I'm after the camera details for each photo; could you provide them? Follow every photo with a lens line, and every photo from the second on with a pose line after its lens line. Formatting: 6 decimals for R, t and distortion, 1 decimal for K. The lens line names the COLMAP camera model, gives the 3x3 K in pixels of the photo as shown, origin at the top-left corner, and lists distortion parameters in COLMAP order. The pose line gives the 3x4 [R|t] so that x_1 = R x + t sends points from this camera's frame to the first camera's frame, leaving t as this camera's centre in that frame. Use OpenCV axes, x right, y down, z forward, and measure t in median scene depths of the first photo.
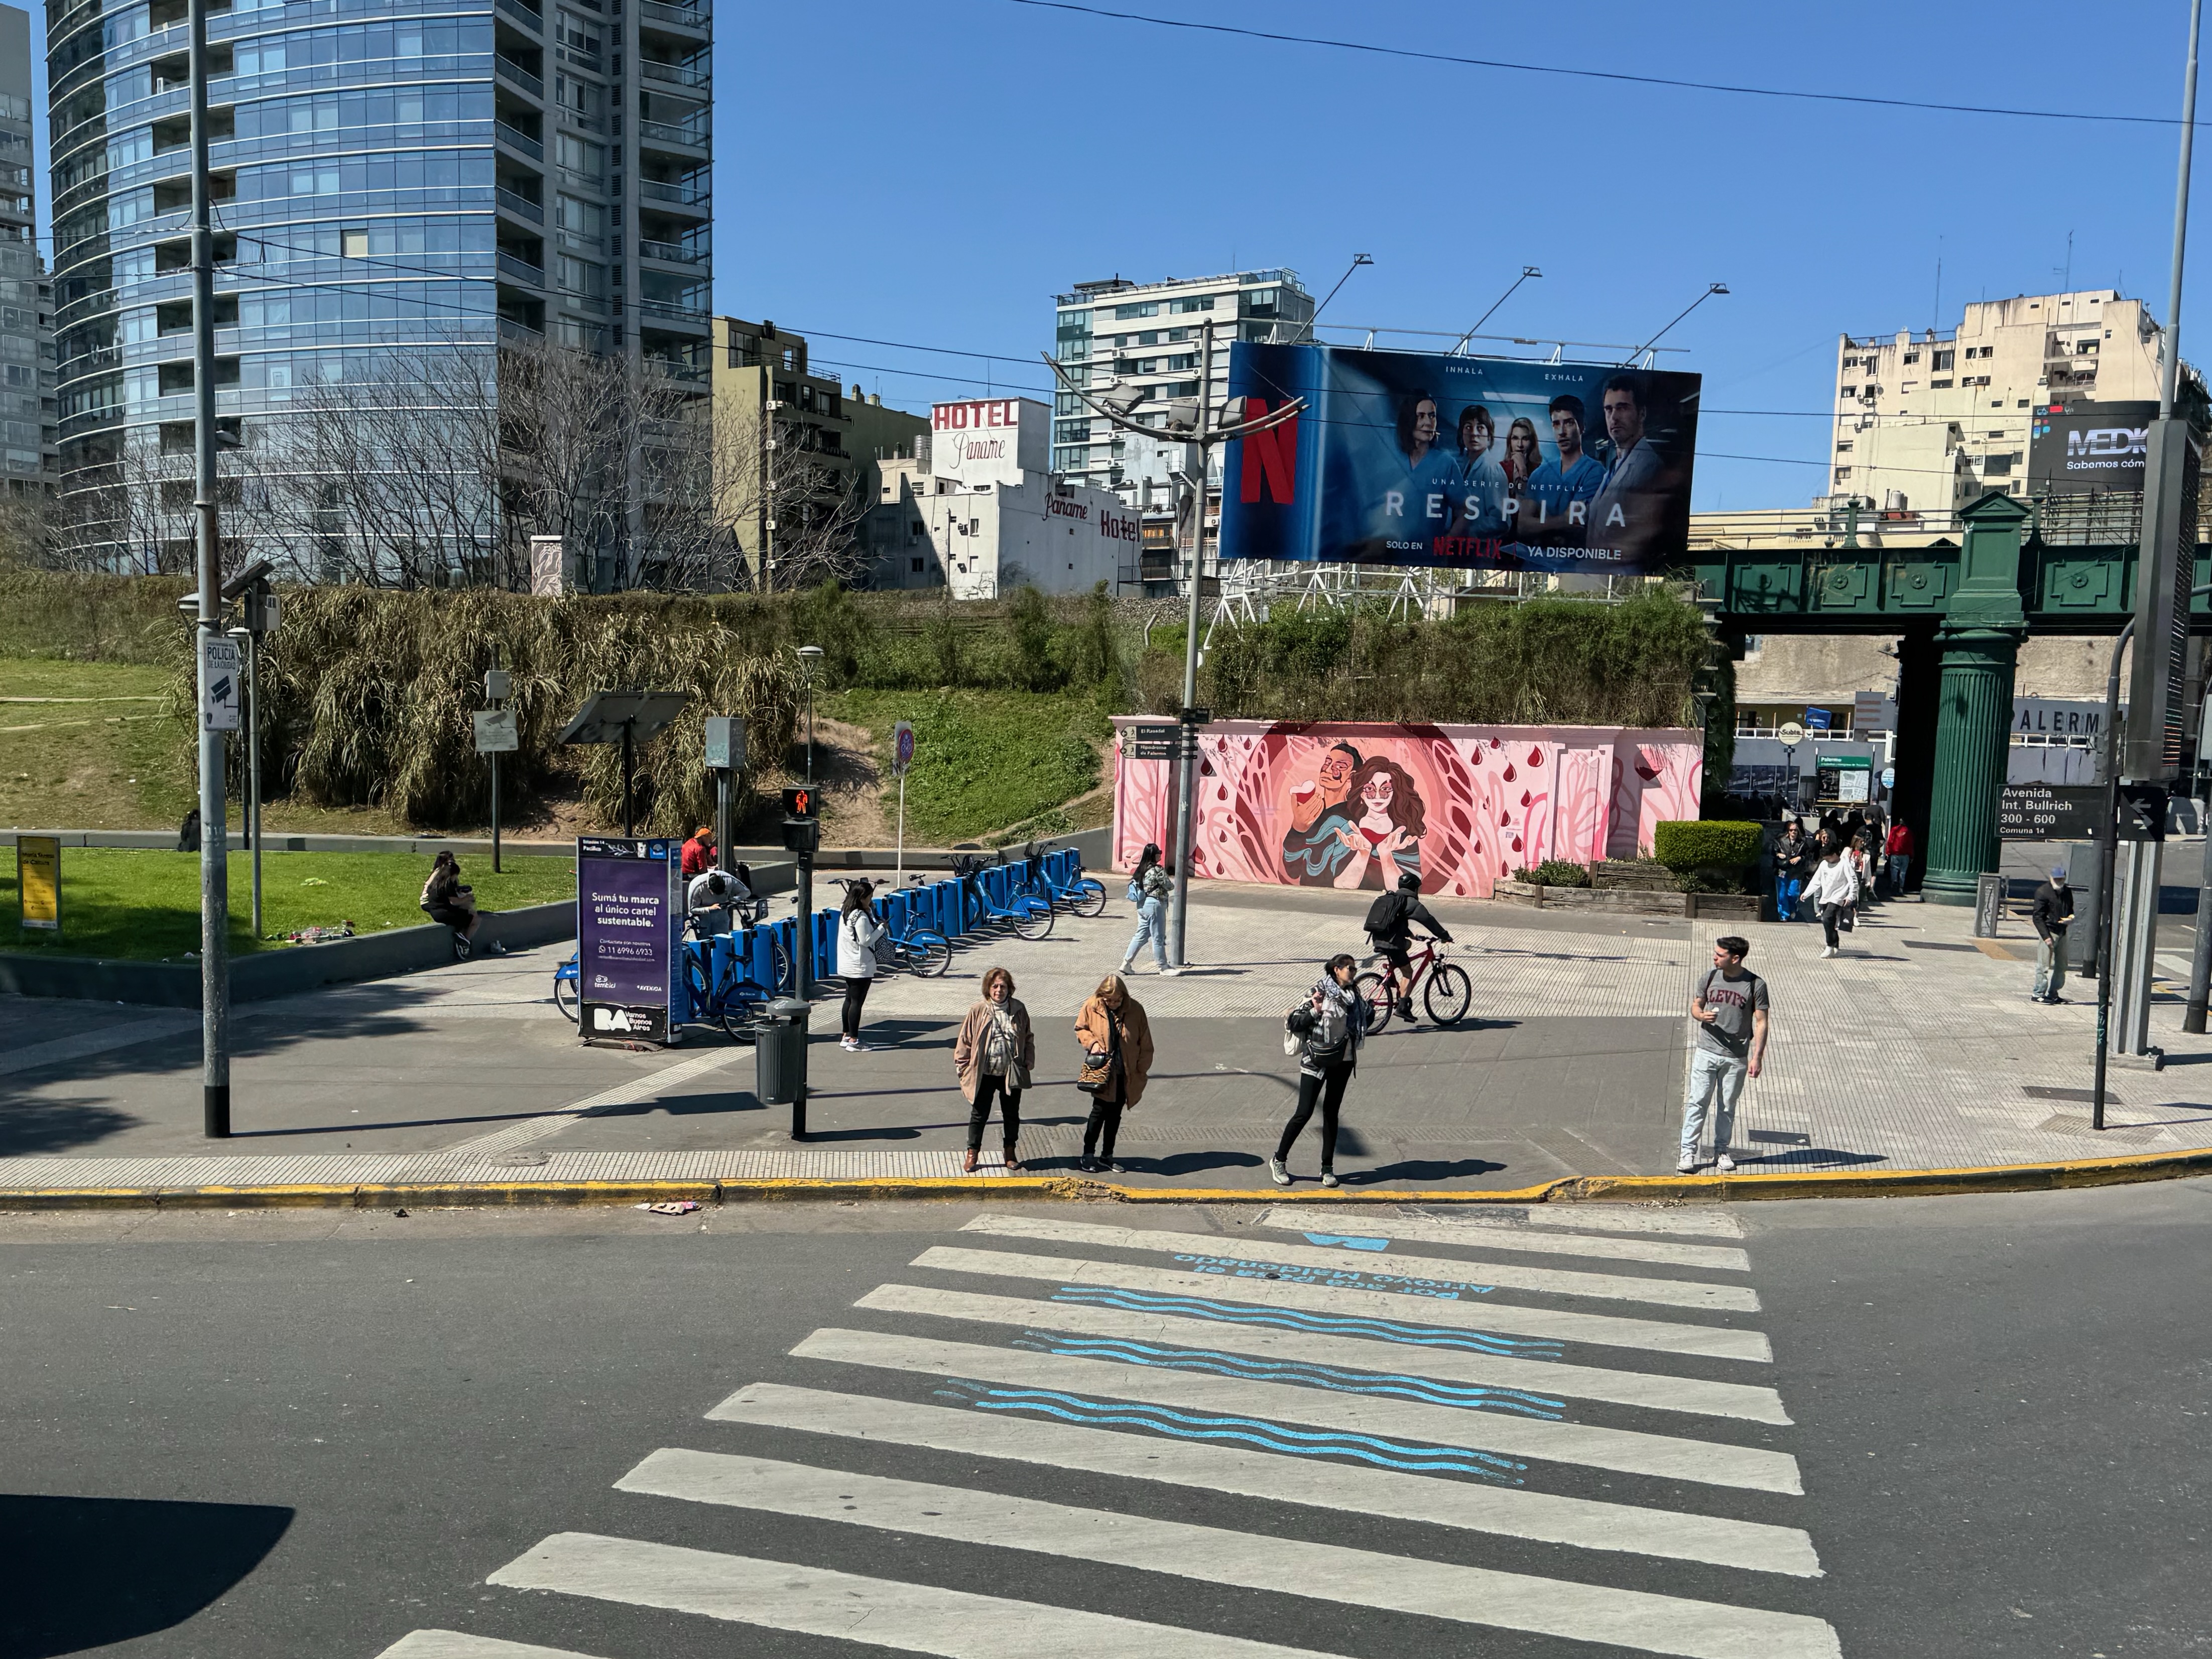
lens RADIAL K [[1472.5, 0, 1106.0], [0, 1472.5, 829.5], [0, 0, 1]] dist [0.001151, -0.034663]
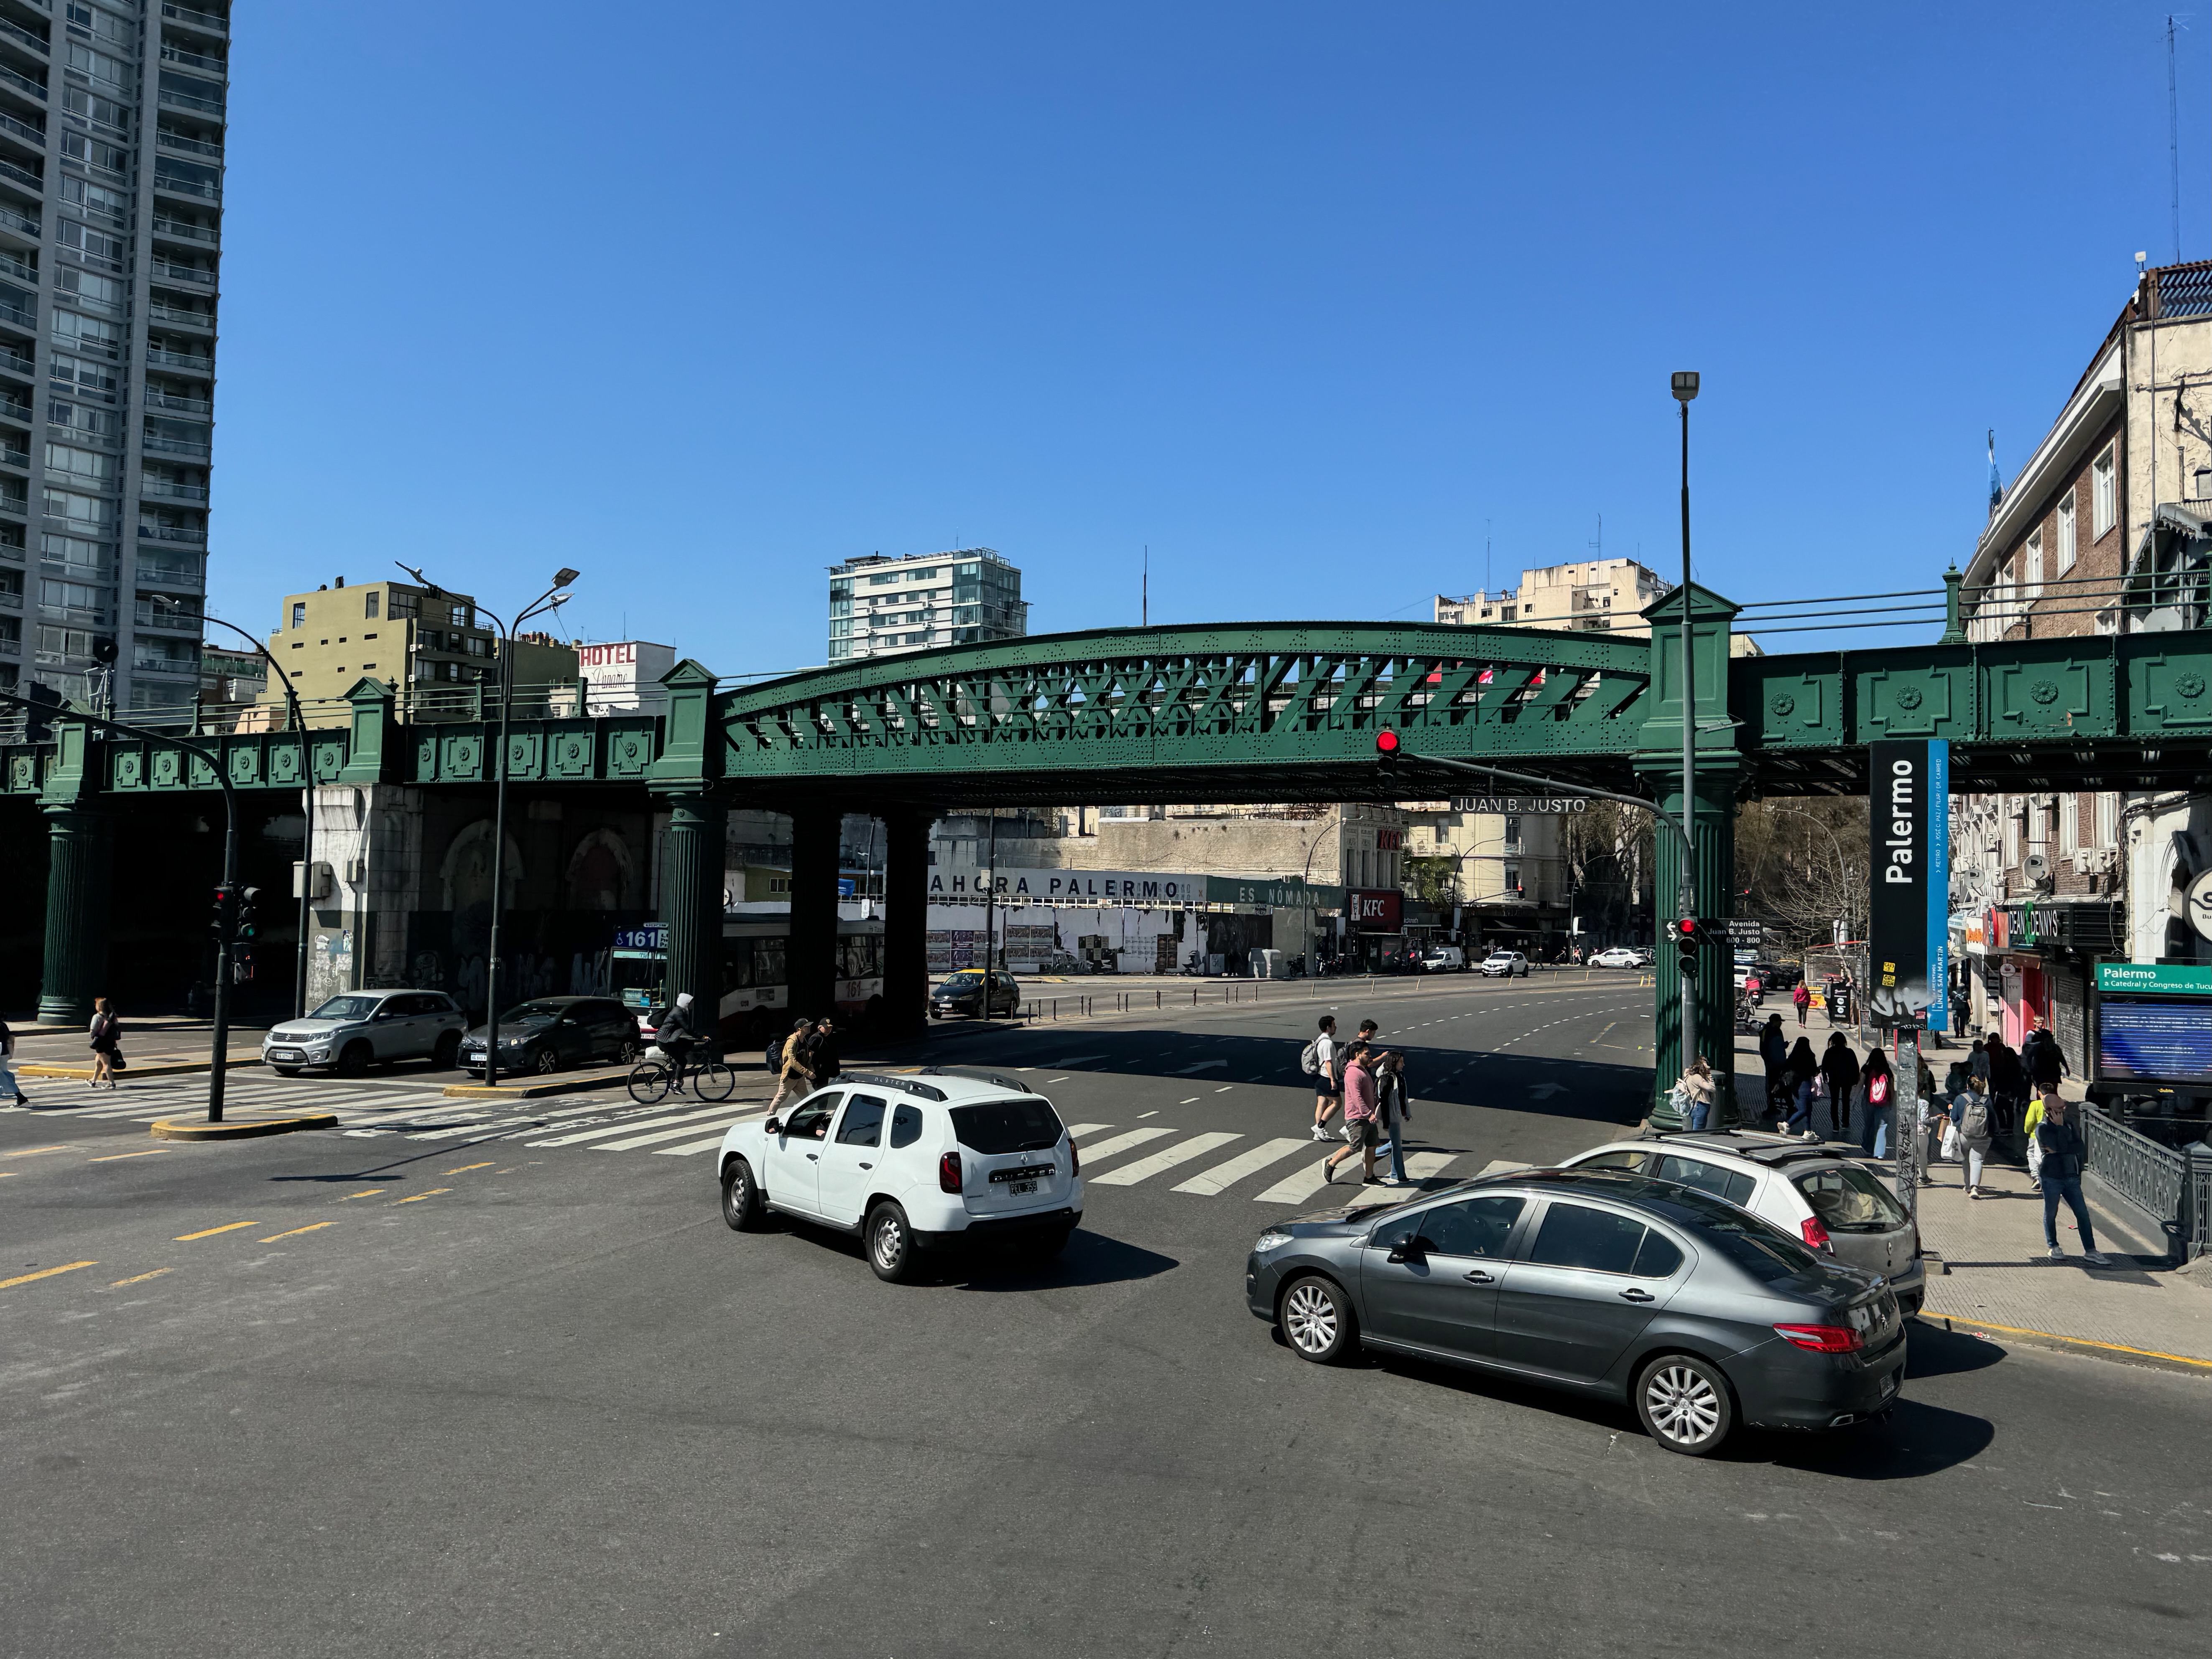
lens RADIAL K [[1168.6, 0, 1106.0], [0, 1168.6, 829.5], [0, 0, 1]] dist [0.000658, -0.000657]
pose [[0.999142, 0.008234, -0.040601, 0.267956], [-0.013388, 0.991638, -0.128351, 0.000697], [0.039204, 0.128784, 0.990897, 0.003043]]
